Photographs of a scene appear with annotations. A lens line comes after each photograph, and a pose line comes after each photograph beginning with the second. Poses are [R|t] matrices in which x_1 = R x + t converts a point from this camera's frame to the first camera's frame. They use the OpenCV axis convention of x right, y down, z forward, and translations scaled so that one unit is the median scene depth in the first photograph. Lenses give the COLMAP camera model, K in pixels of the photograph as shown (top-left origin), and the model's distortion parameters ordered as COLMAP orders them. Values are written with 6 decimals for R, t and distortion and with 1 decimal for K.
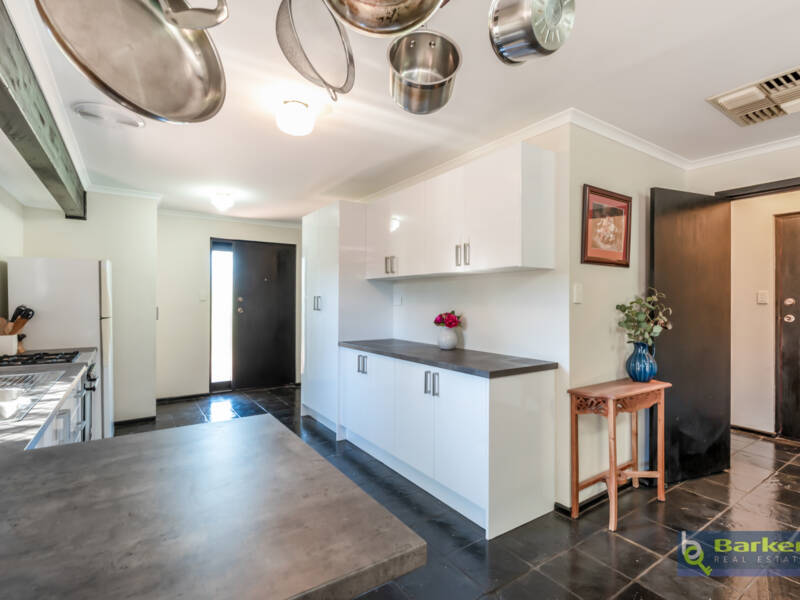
lens RADIAL K [[399.3, 0, 399.7], [0, 399.3, 301.3], [0, 0, 1]] dist [-0.000848, -0.001095]
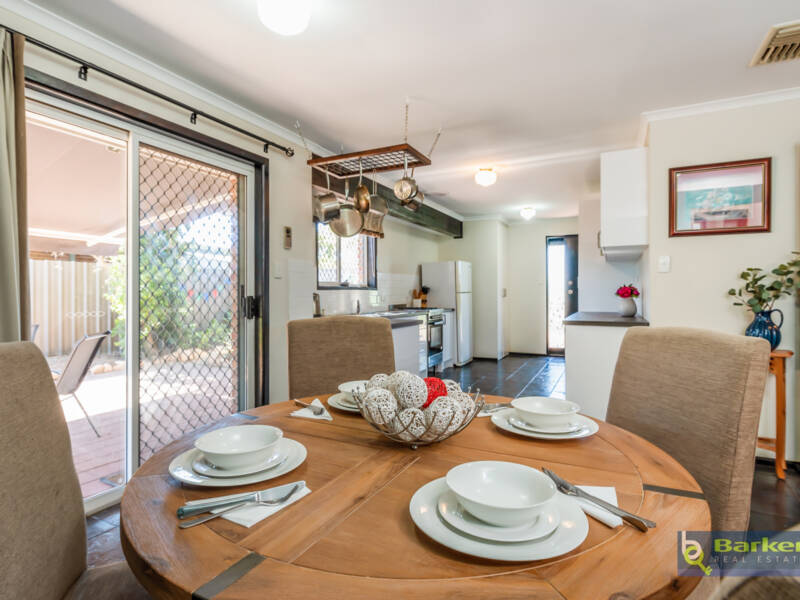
lens RADIAL K [[455.0, 0, 398.7], [0, 455.0, 300.2], [0, 0, 1]] dist [0.000884, 0.000114]
pose [[0.494815, 0.006430, -0.868975, 0.991848], [0.004267, 0.999943, 0.009829, 0.057497], [0.868988, -0.008571, 0.494759, -0.272635]]
